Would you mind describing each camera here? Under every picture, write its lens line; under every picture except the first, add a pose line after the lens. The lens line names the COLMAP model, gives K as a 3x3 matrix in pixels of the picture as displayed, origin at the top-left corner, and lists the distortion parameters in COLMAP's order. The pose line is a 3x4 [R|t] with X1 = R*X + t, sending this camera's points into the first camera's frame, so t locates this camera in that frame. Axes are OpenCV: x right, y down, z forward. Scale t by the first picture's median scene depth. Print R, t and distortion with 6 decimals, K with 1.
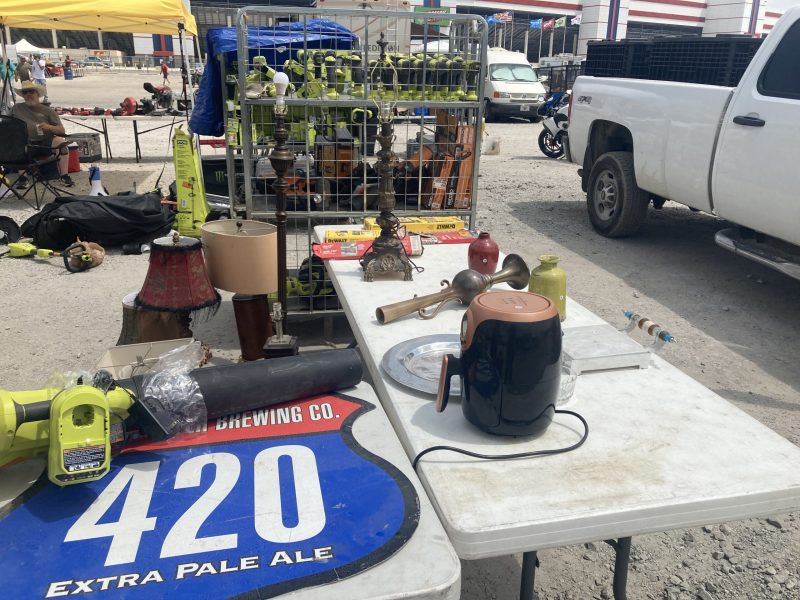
lens RADIAL K [[610.5, 0, 400.0], [0, 610.5, 300.0], [0, 0, 1]] dist [0.006822, -0.003722]
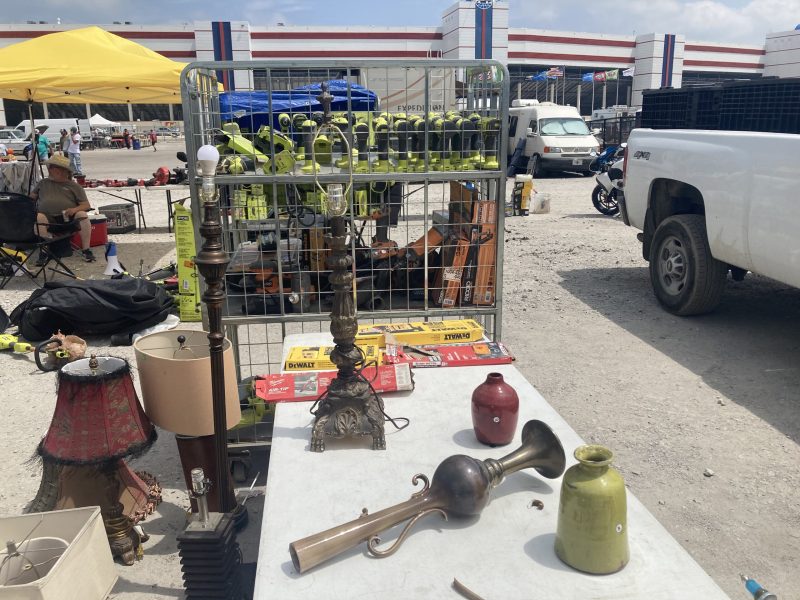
lens RADIAL K [[617.6, 0, 400.0], [0, 617.6, 300.0], [0, 0, 1]] dist [0.005443, 0.000928]
pose [[0.995973, -0.014745, -0.088433, 0.037956], [0.006731, 0.995897, -0.090247, -0.050539], [0.089401, 0.089288, 0.991985, 0.127918]]
